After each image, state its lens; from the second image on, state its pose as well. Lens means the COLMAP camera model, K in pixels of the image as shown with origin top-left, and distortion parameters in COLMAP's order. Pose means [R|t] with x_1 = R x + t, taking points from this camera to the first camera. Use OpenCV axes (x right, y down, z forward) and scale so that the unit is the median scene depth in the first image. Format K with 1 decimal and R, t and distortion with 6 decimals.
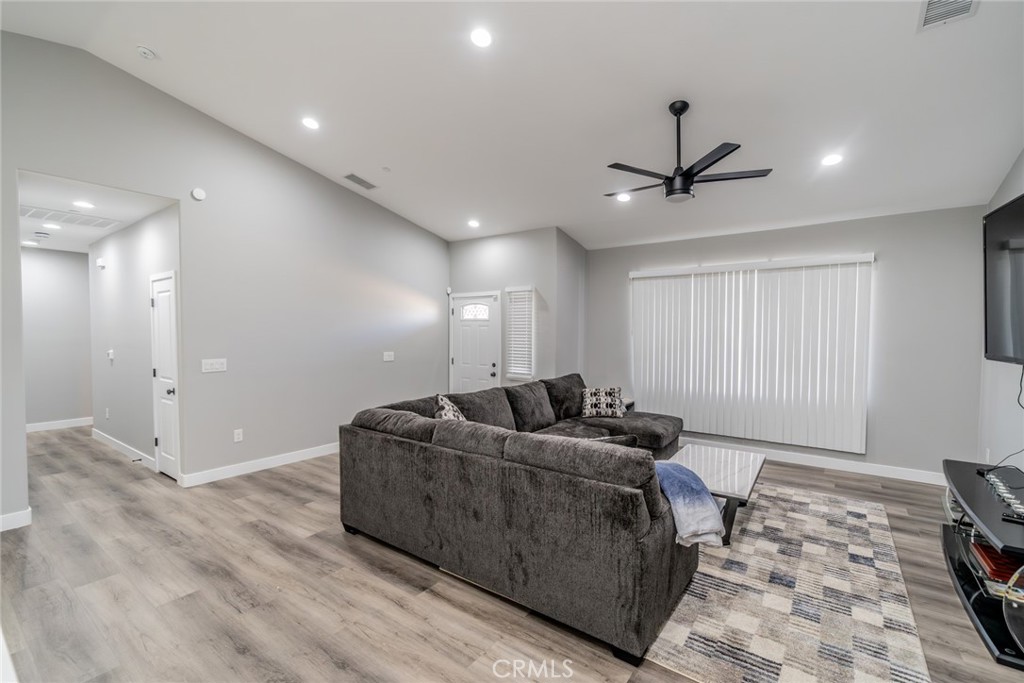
lens RADIAL K [[447.1, 0, 512.7], [0, 447.1, 346.5], [0, 0, 1]] dist [-0.002307, 0.000427]
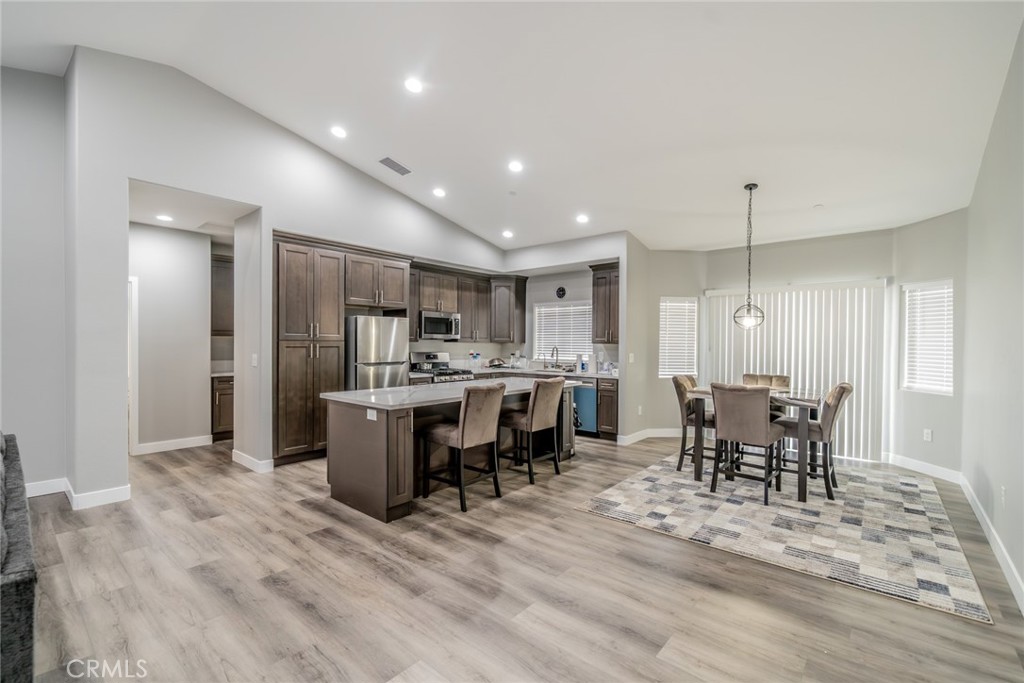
lens RADIAL K [[447.1, 0, 512.7], [0, 447.1, 346.5], [0, 0, 1]] dist [-0.002307, 0.000427]
pose [[-0.997082, -0.013284, 0.075177, -0.713698], [-0.009834, 0.998889, 0.046077, -0.001120], [-0.075706, 0.045203, -0.996105, 1.228109]]
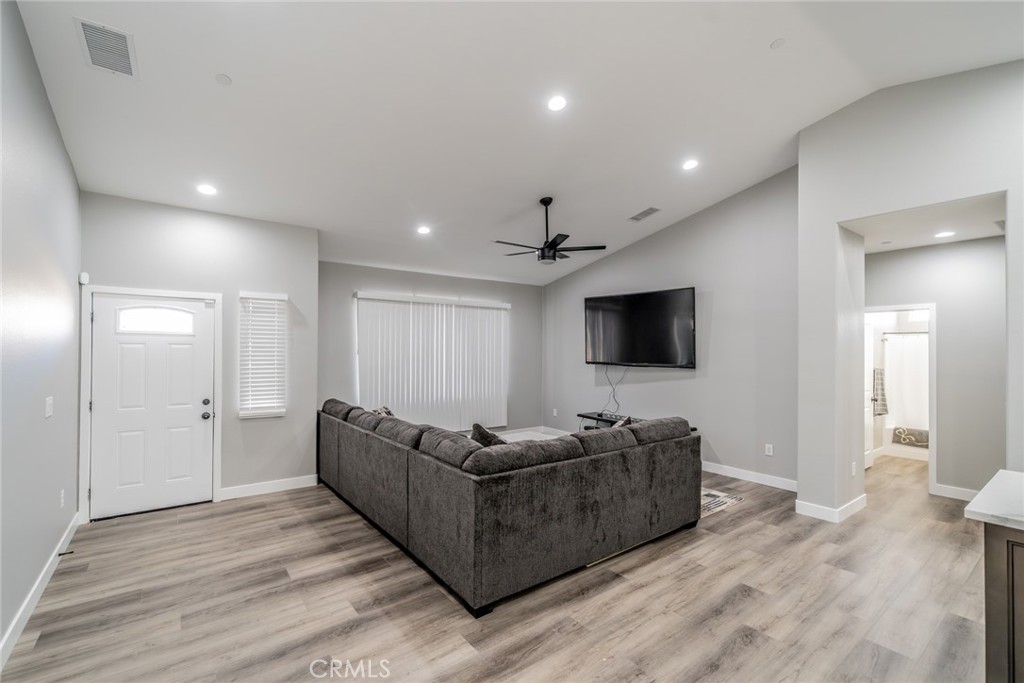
lens RADIAL K [[447.1, 0, 512.7], [0, 447.1, 346.5], [0, 0, 1]] dist [-0.002307, 0.000427]
pose [[0.283699, 0.004031, 0.958905, -1.057720], [0.029269, 0.999489, -0.012861, -0.037499], [-0.958467, 0.031714, 0.283436, 0.690359]]
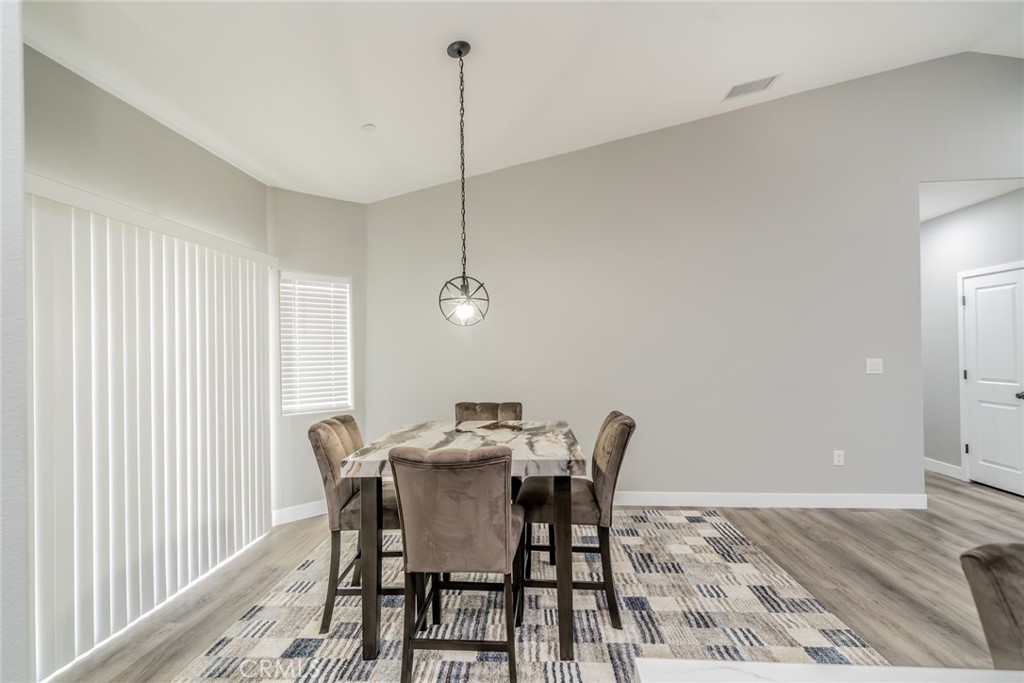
lens RADIAL K [[447.1, 0, 512.7], [0, 447.1, 346.5], [0, 0, 1]] dist [-0.002307, 0.000427]
pose [[0.533214, -0.016016, -0.845829, -0.695538], [-0.013391, 0.999536, -0.027368, 0.051693], [0.845874, 0.025919, 0.532752, -0.421332]]
